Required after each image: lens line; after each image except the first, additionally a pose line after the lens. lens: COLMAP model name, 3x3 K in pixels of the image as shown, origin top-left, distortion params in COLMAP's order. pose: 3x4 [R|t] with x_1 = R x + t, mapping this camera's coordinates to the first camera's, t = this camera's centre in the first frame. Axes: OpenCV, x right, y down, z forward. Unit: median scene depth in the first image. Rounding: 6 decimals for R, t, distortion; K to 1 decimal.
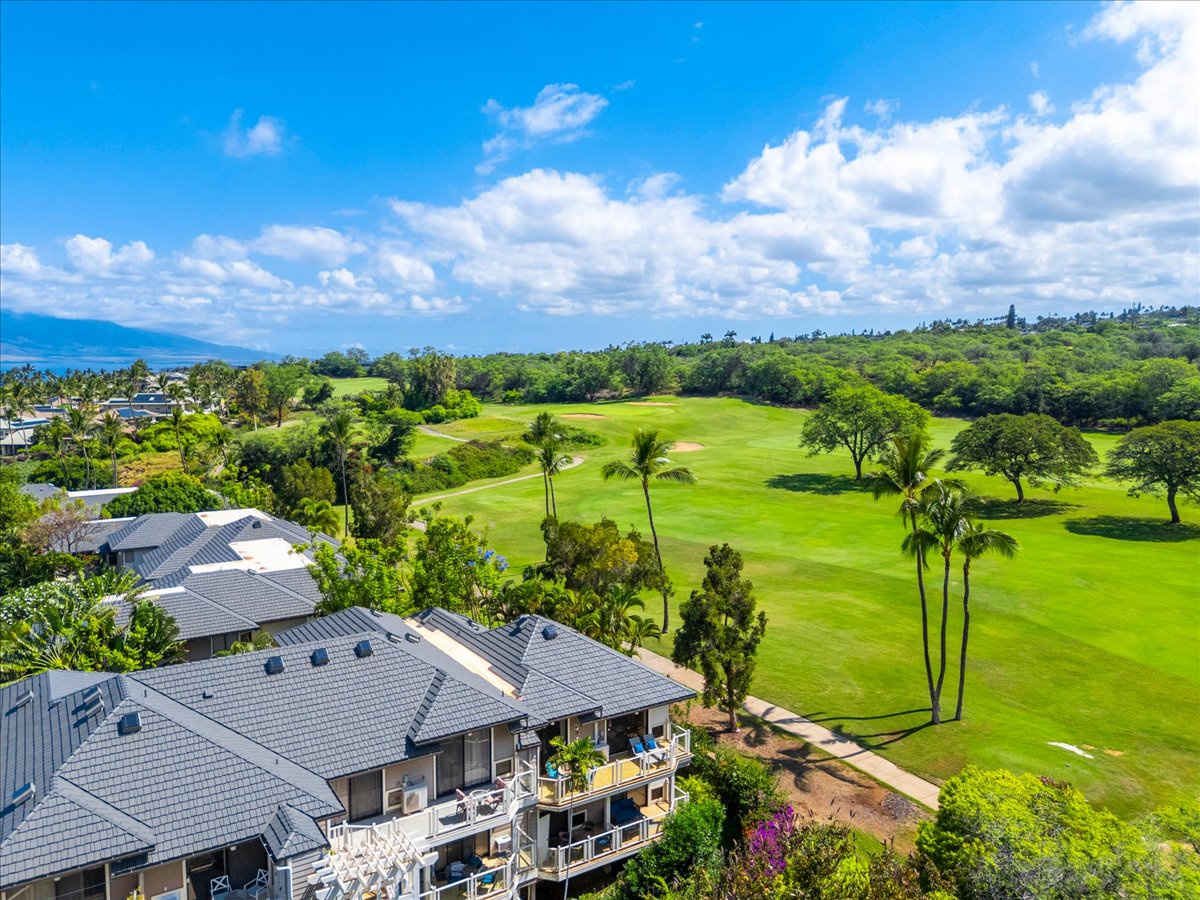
lens RADIAL K [[882.2, 0, 597.0], [0, 882.2, 378.7], [0, 0, 1]] dist [0.060624, -0.057402]
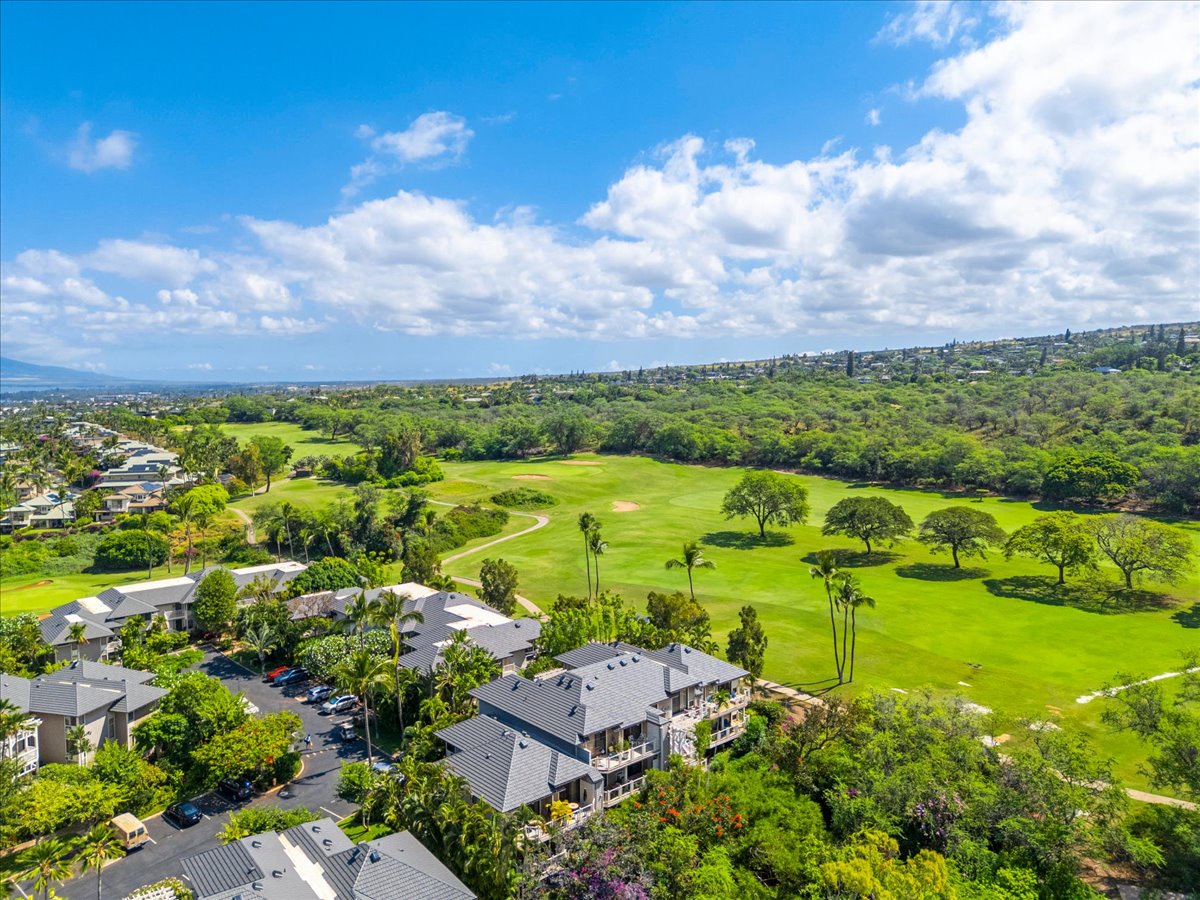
lens RADIAL K [[882.2, 0, 597.0], [0, 882.2, 378.7], [0, 0, 1]] dist [0.060624, -0.057402]
pose [[0.987299, -0.001772, 0.158866, -0.133325], [0.005229, 0.999758, -0.021348, -0.076096], [-0.158790, 0.021908, 0.987069, -0.256960]]
